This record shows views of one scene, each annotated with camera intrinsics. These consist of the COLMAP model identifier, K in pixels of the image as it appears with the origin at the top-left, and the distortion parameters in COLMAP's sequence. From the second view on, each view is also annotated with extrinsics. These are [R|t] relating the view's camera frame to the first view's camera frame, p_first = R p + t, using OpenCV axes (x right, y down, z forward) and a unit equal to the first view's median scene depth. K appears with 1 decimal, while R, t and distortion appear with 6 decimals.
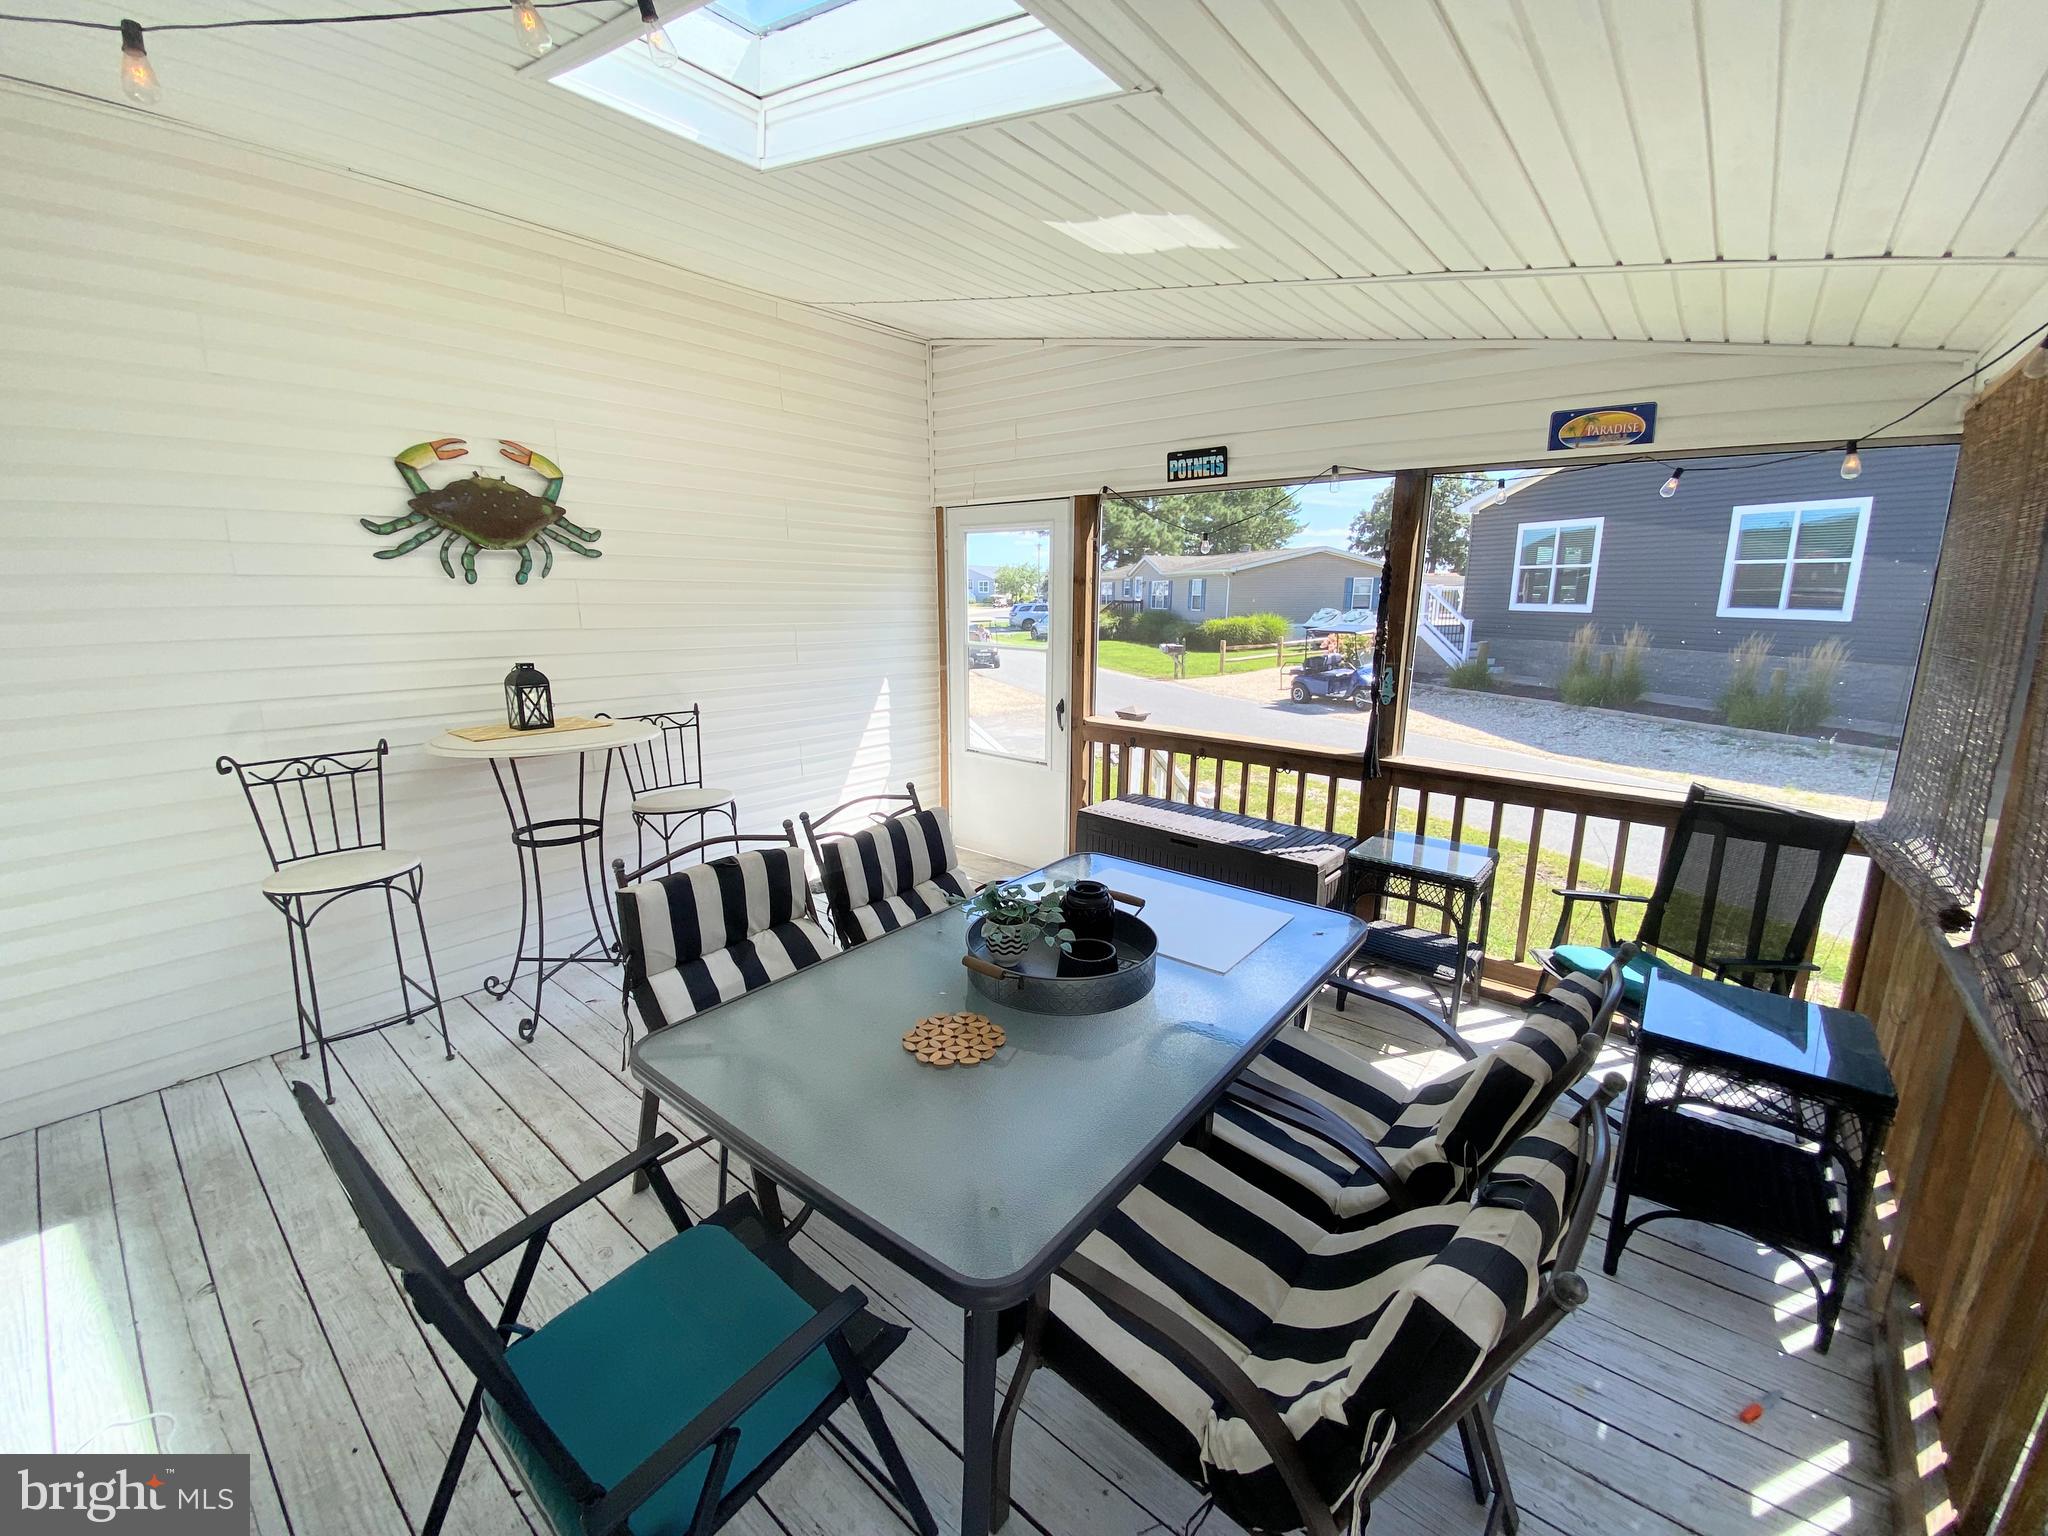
lens RADIAL K [[838.5, 0, 1032.7], [0, 838.5, 765.2], [0, 0, 1]] dist [0.002190, 0.000029]
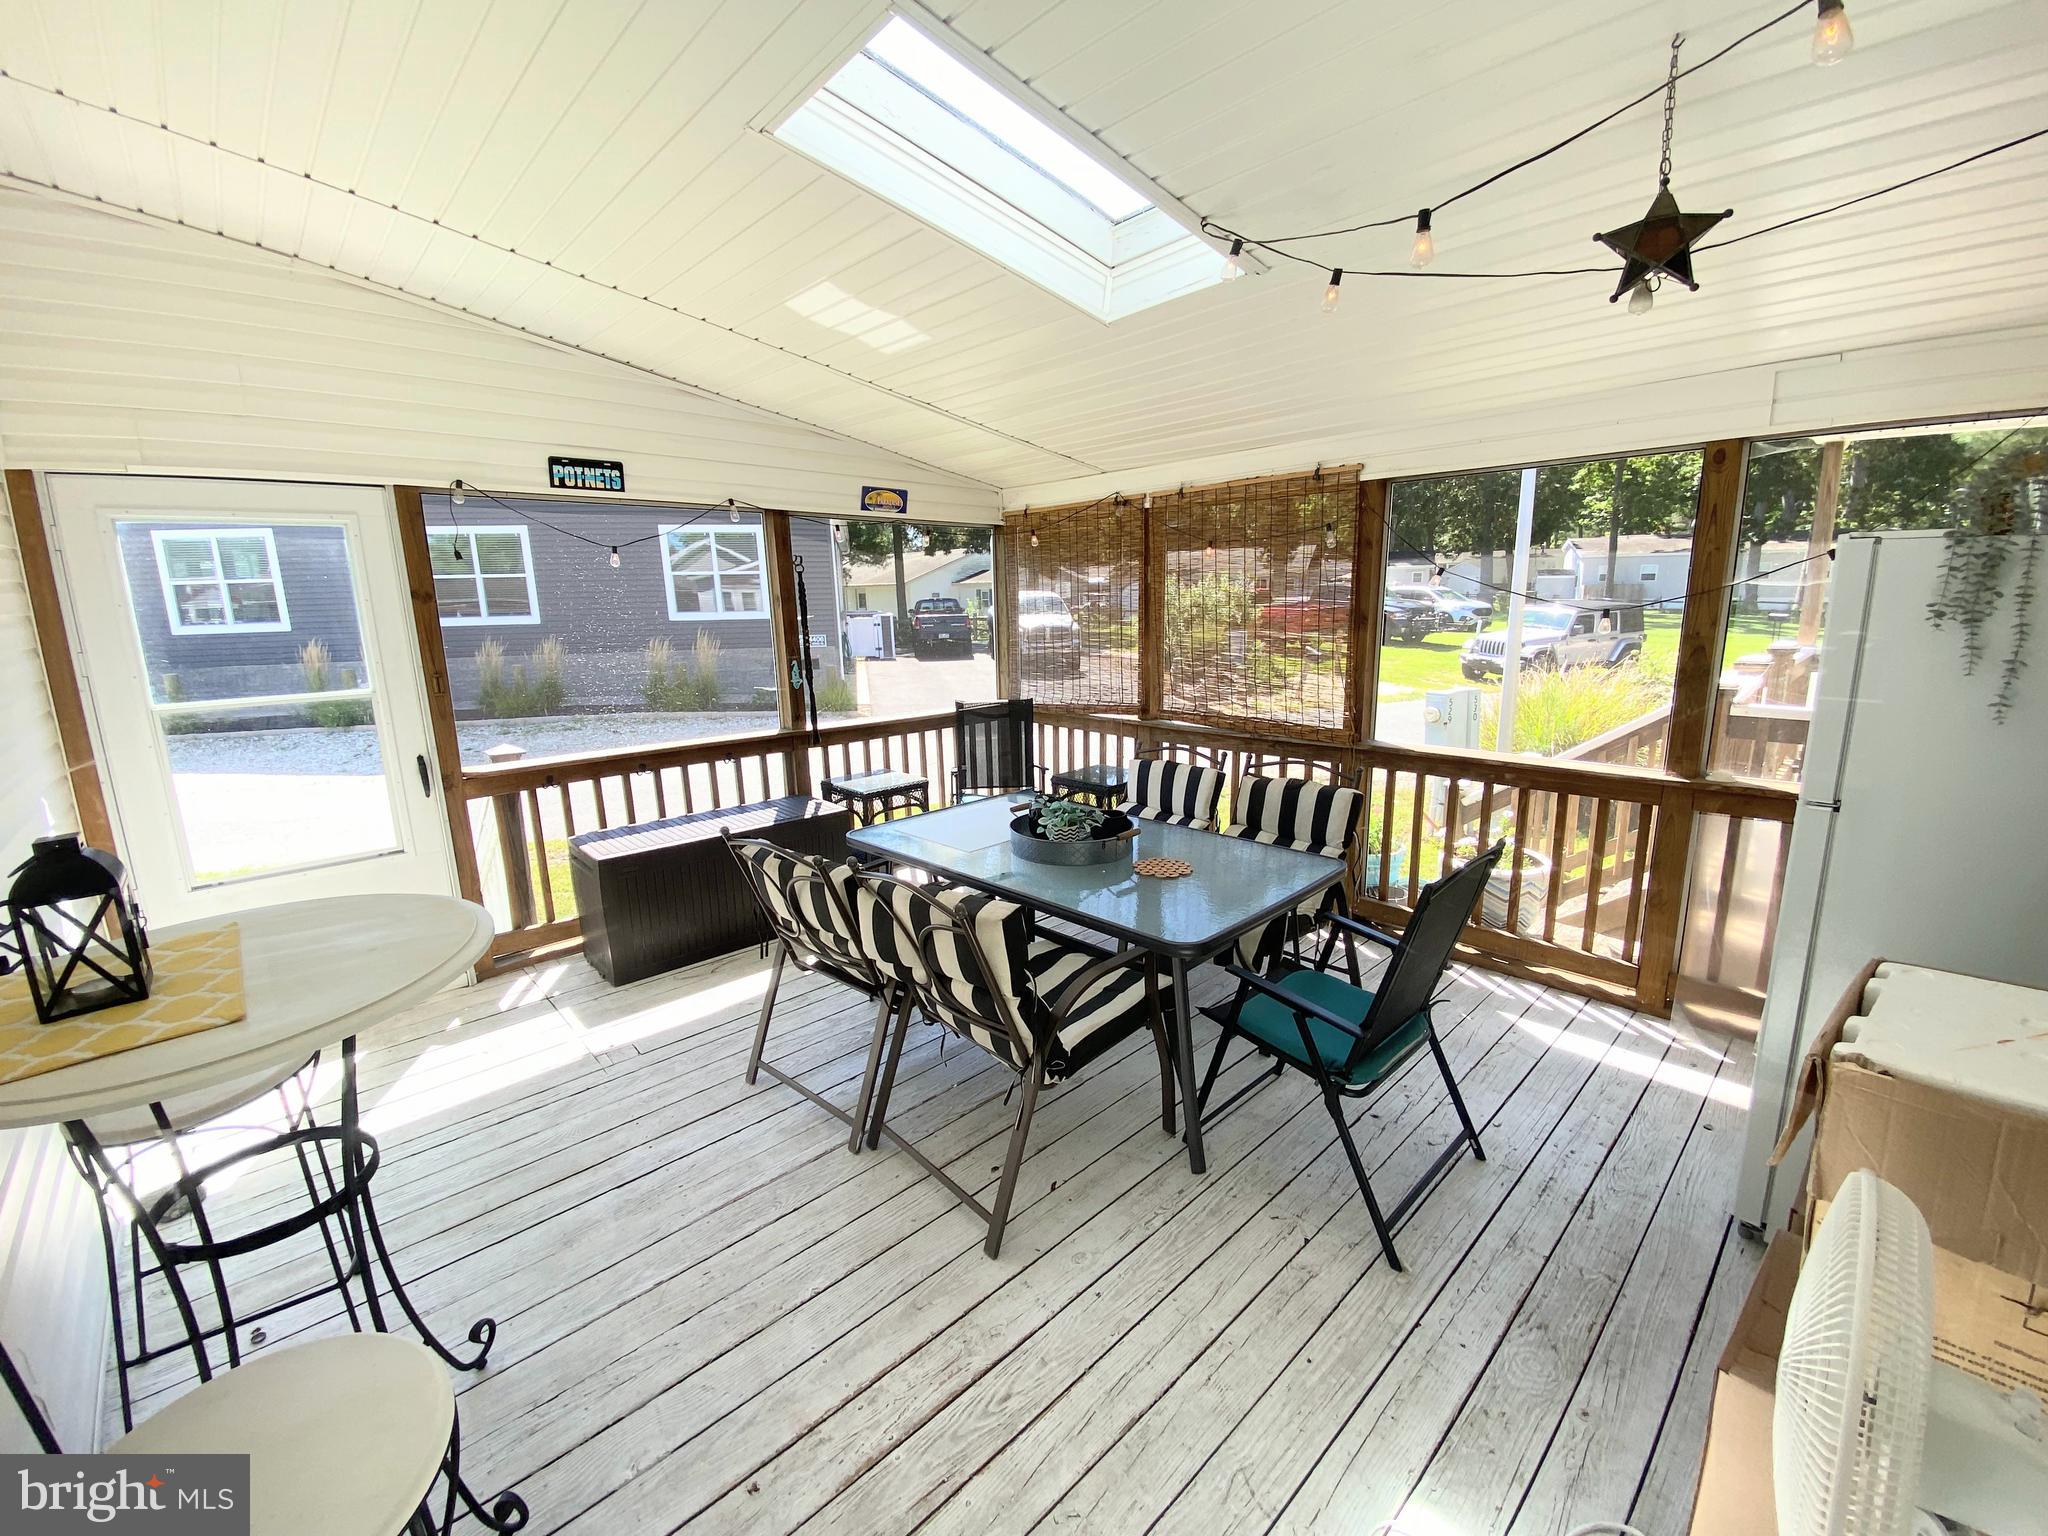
lens RADIAL K [[838.5, 0, 1037.1], [0, 838.5, 764.1], [0, 0, 1]] dist [0.002190, 0.000029]
pose [[0.108900, -0.205060, 0.972672, -0.767120], [0.219869, 0.959225, 0.177608, -0.100779], [-0.969432, 0.194519, 0.149546, 0.432100]]
